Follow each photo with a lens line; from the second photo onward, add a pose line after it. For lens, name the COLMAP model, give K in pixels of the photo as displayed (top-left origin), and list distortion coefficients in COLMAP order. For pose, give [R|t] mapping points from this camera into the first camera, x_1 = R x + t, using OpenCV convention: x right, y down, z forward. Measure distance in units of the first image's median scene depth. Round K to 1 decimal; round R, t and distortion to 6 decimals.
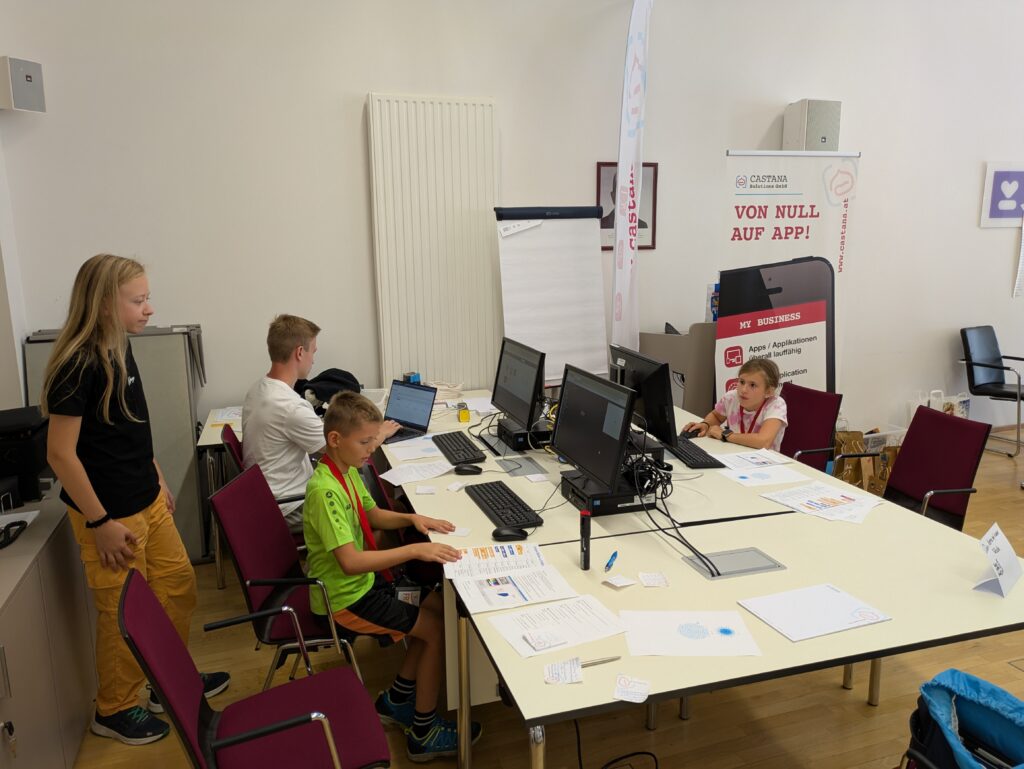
lens RADIAL K [[759.4, 0, 513.4], [0, 759.4, 377.7], [0, 0, 1]] dist [0.009393, 0.002501]
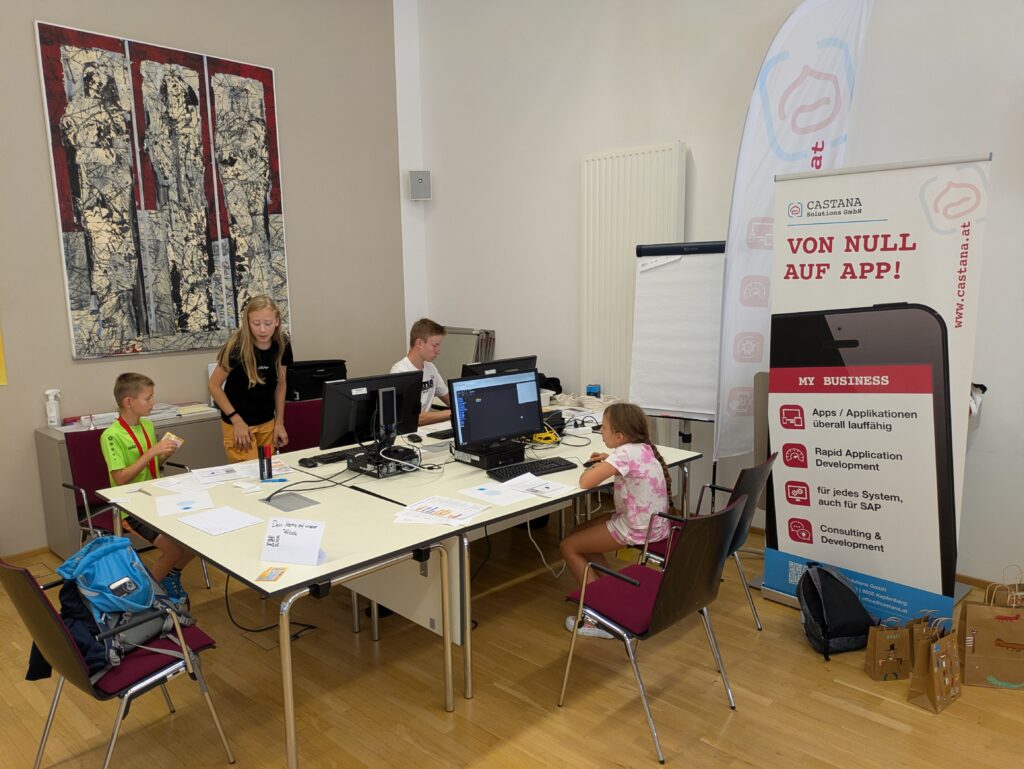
lens RADIAL K [[759.4, 0, 514.9], [0, 759.4, 392.4], [0, 0, 1]] dist [0.009393, 0.002501]
pose [[0.487119, 0.147262, -0.860830, 0.872811], [-0.159474, 0.984107, 0.078109, -0.072405], [0.858652, 0.099232, 0.502862, 0.317204]]
